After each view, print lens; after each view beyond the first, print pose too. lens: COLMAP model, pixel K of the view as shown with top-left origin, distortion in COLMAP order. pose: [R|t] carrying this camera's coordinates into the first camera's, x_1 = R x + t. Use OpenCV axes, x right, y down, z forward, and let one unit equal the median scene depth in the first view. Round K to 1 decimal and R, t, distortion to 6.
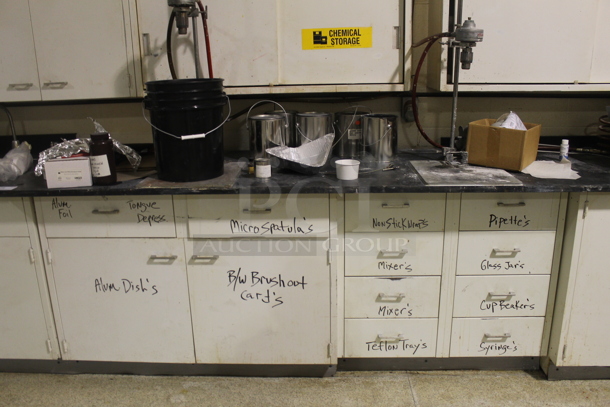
lens RADIAL K [[514.8, 0, 305.3], [0, 514.8, 201.8], [0, 0, 1]] dist [-0.148575, 0.101776]
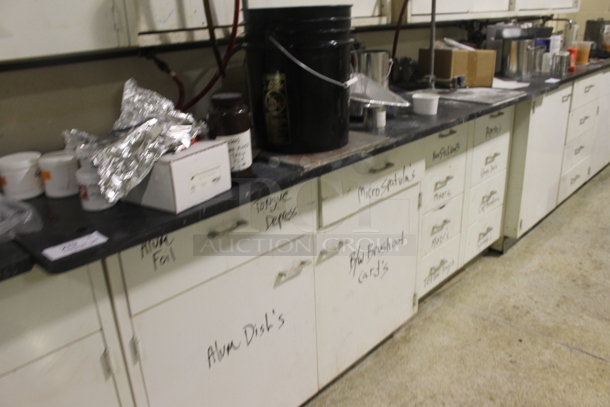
lens RADIAL K [[514.8, 0, 299.1], [0, 514.8, 200.4], [0, 0, 1]] dist [-0.148575, 0.101776]
pose [[0.666287, -0.268448, 0.695699, -0.732550], [0.229680, 0.961476, 0.151032, -0.083194], [-0.709442, 0.059158, 0.702277, 0.496779]]
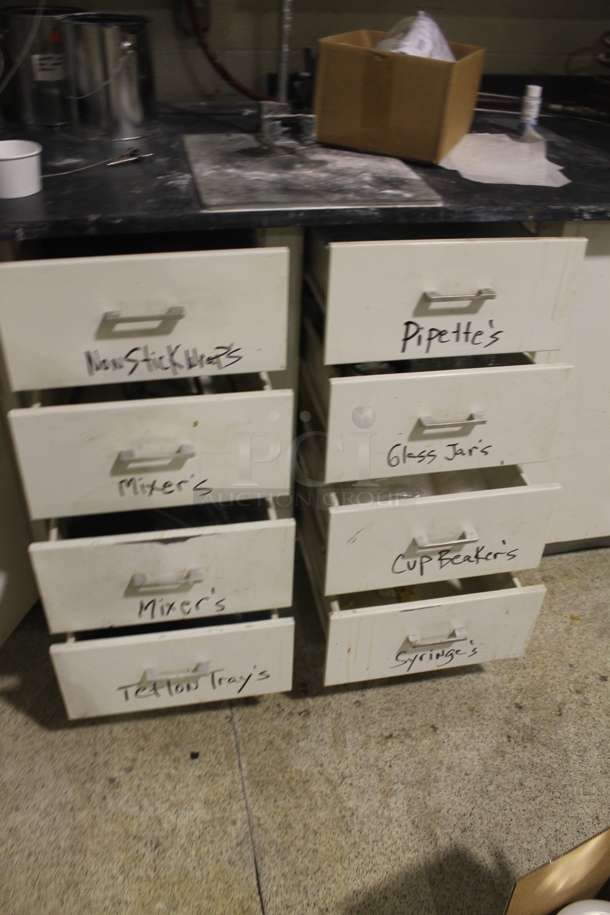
lens RADIAL K [[772.3, 0, 310.3], [0, 772.3, 461.1], [0, 0, 1]] dist [-0.148575, 0.101776]
pose [[0.966940, -0.101624, 0.233879, 0.143085], [0.011290, 0.933320, 0.358869, -0.054340], [-0.254753, -0.344364, 0.903612, 0.348136]]
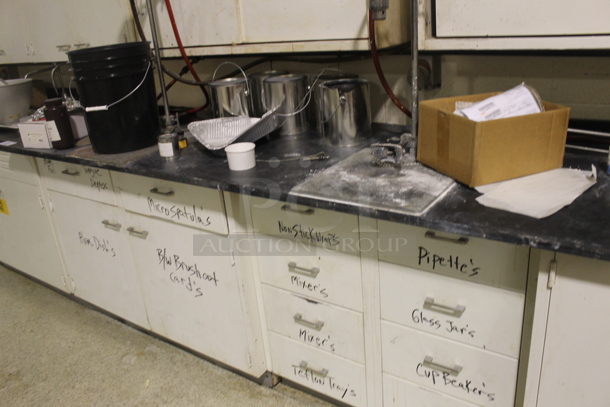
lens RADIAL K [[514.8, 0, 309.4], [0, 514.8, 199.4], [0, 0, 1]] dist [-0.148575, 0.101776]
pose [[0.842229, 0.145535, -0.519104, 0.563701], [-0.081670, 0.986204, 0.143984, -0.114307], [0.532897, -0.078872, 0.842496, 0.365879]]
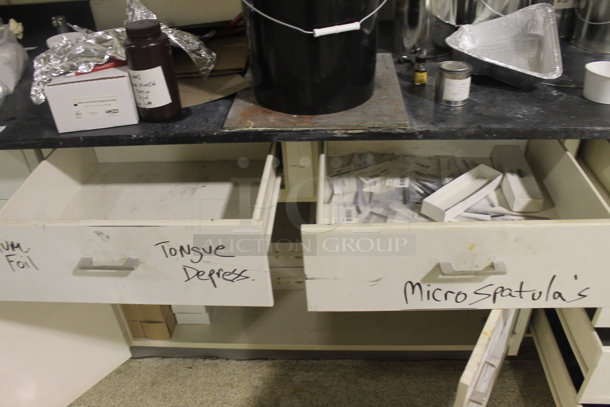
lens RADIAL K [[514.8, 0, 308.1], [0, 514.8, 208.5], [0, 0, 1]] dist [-0.148575, 0.101776]
pose [[0.999113, -0.008119, -0.041321, -0.205079], [0.021405, 0.942940, 0.332275, -0.114365], [0.036266, -0.332864, 0.942277, 0.430783]]
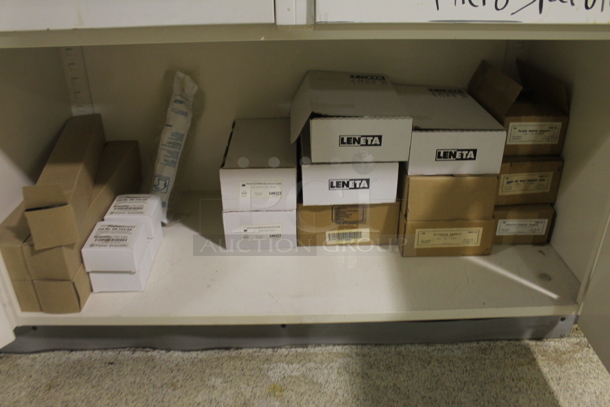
lens RADIAL K [[514.8, 0, 307.8], [0, 514.8, 201.2], [0, 0, 1]] dist [-0.148575, 0.101776]
pose [[0.998746, -0.015471, 0.047621, -0.245632], [0.005470, 0.979088, 0.203366, 0.121198], [-0.049771, -0.202850, 0.977944, 0.615132]]
